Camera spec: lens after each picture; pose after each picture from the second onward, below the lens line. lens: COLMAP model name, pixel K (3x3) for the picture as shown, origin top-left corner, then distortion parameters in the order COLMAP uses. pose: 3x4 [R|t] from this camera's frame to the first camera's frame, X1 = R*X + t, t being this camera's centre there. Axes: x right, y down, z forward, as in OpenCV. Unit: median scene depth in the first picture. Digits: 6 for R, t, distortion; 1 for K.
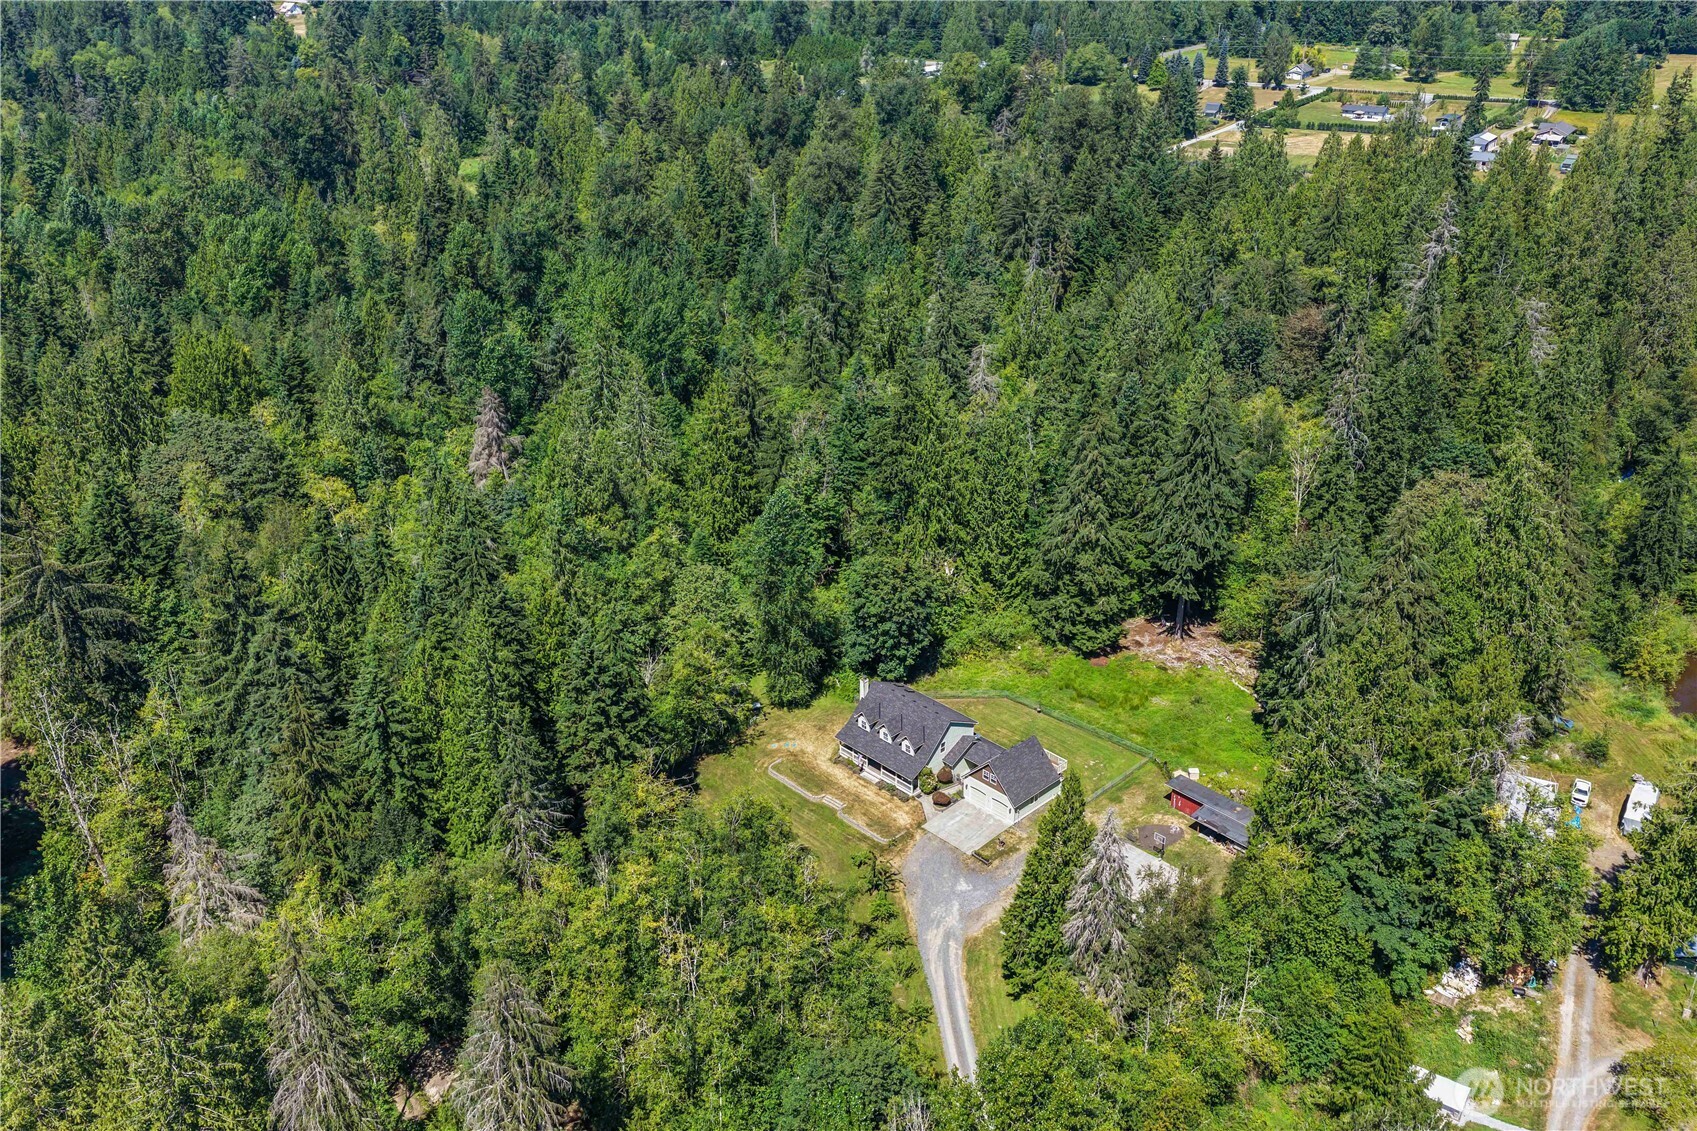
lens RADIAL K [[1411.9, 0, 856.2], [0, 1411.9, 564.4], [0, 0, 1]] dist [0.000082, 0.015621]
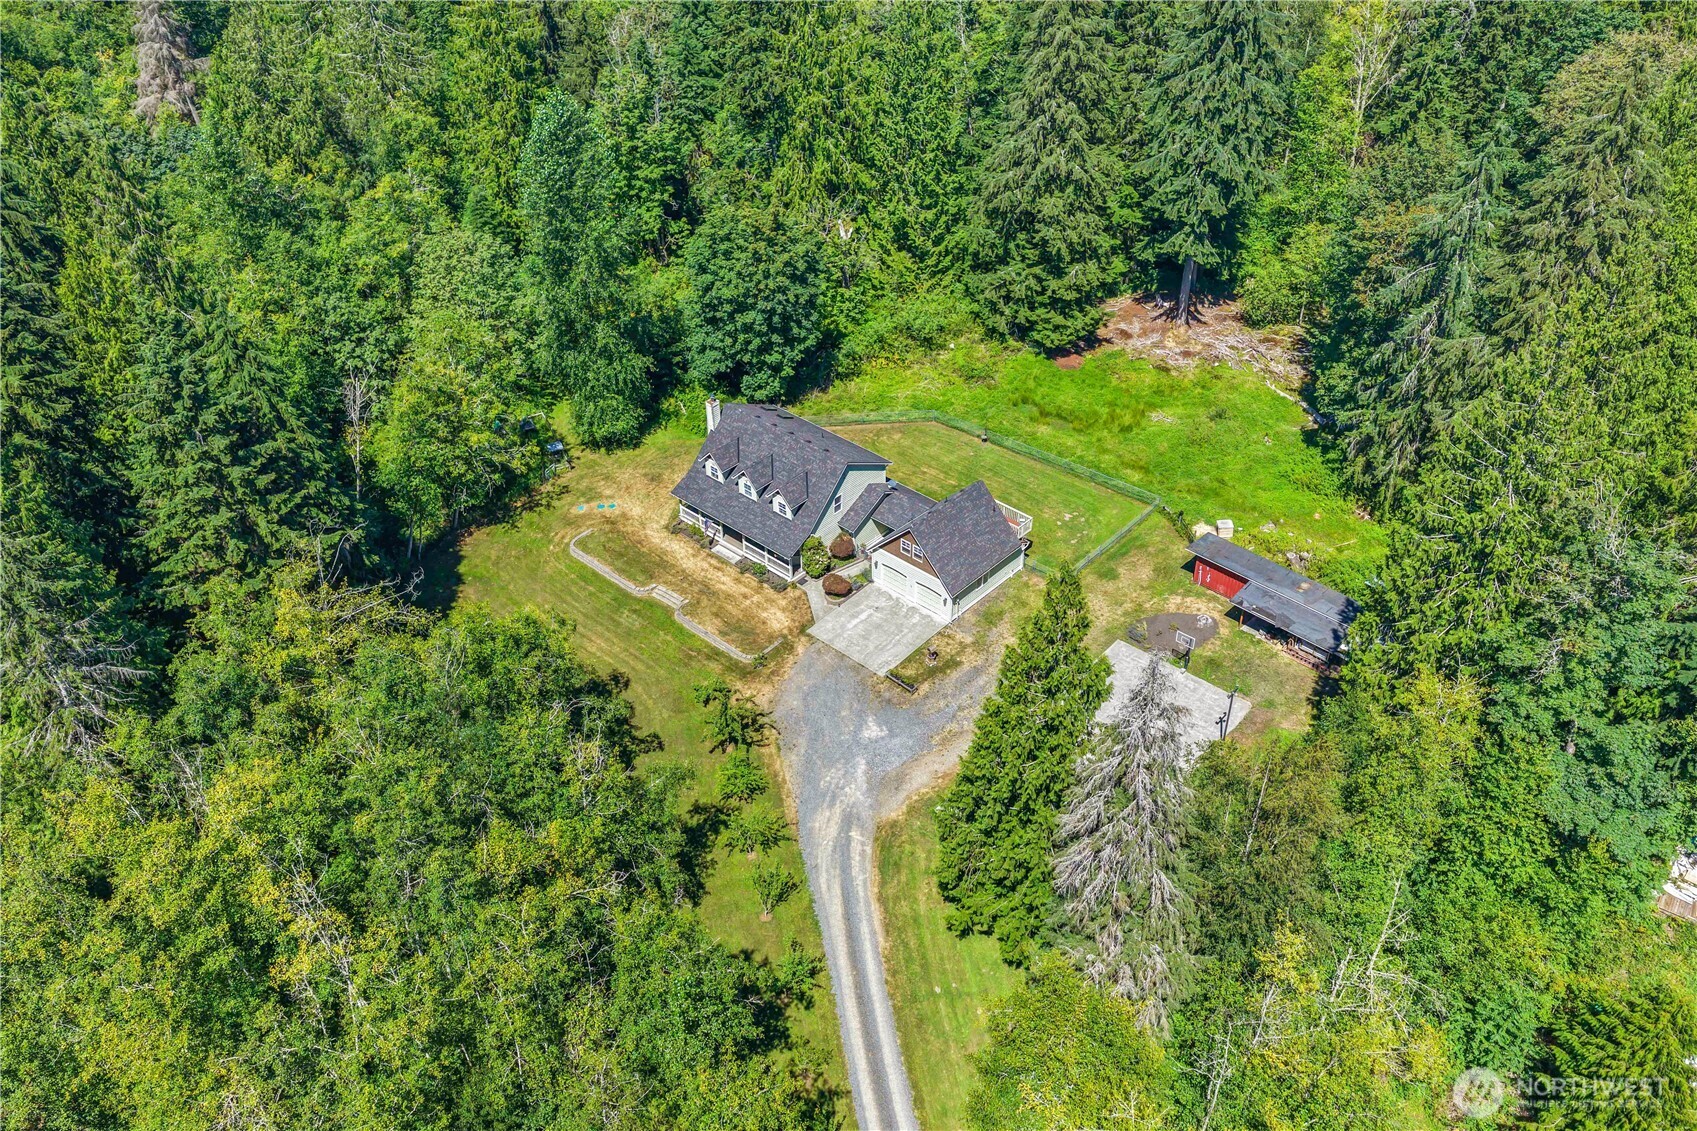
lens RADIAL K [[1411.9, 0, 853.5], [0, 1411.9, 563.2], [0, 0, 1]] dist [0.000082, 0.015621]
pose [[0.998067, -0.041700, 0.046076, 0.035075], [0.031822, 0.979802, 0.197421, 0.027851], [-0.053377, -0.195574, 0.979235, 0.341778]]
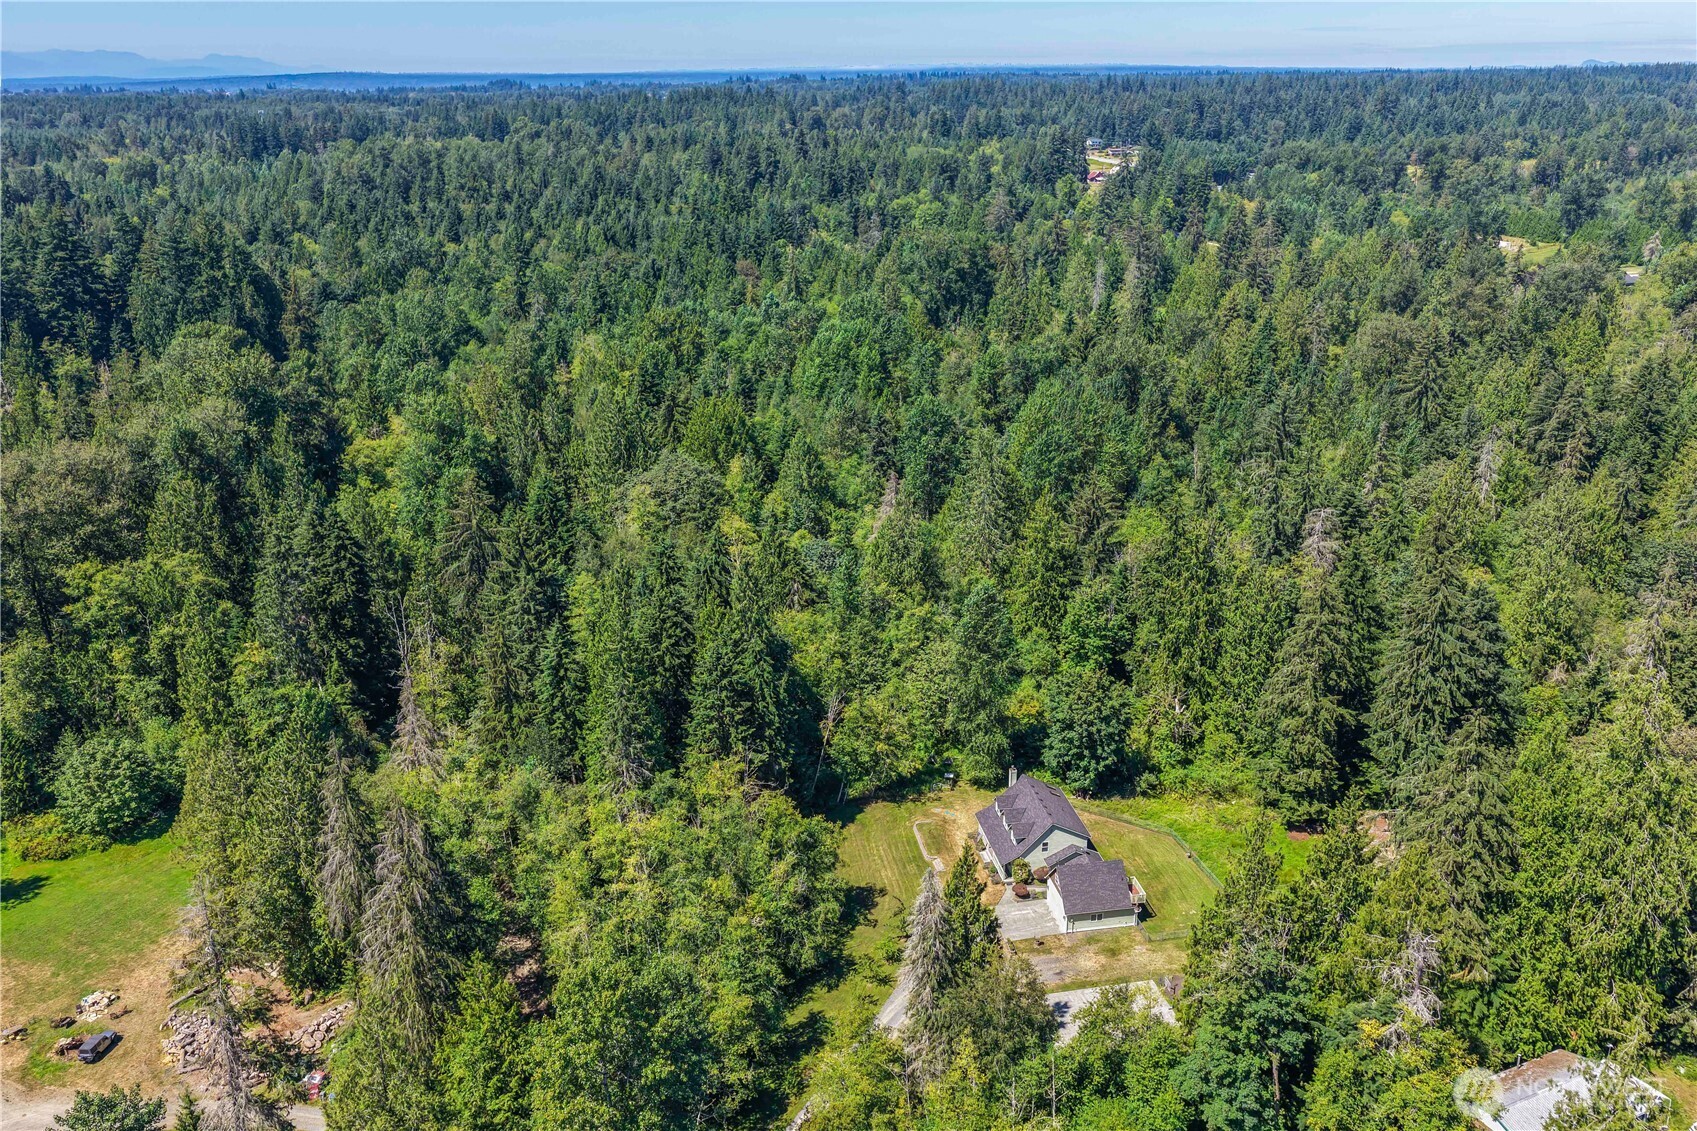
lens RADIAL K [[1411.9, 0, 850.1], [0, 1411.9, 564.5], [0, 0, 1]] dist [0.000082, 0.015621]
pose [[0.817899, 0.187372, -0.543997, 0.436486], [-0.245517, 0.968743, -0.035465, -0.001141], [0.520348, 0.162567, 0.838337, 0.010057]]
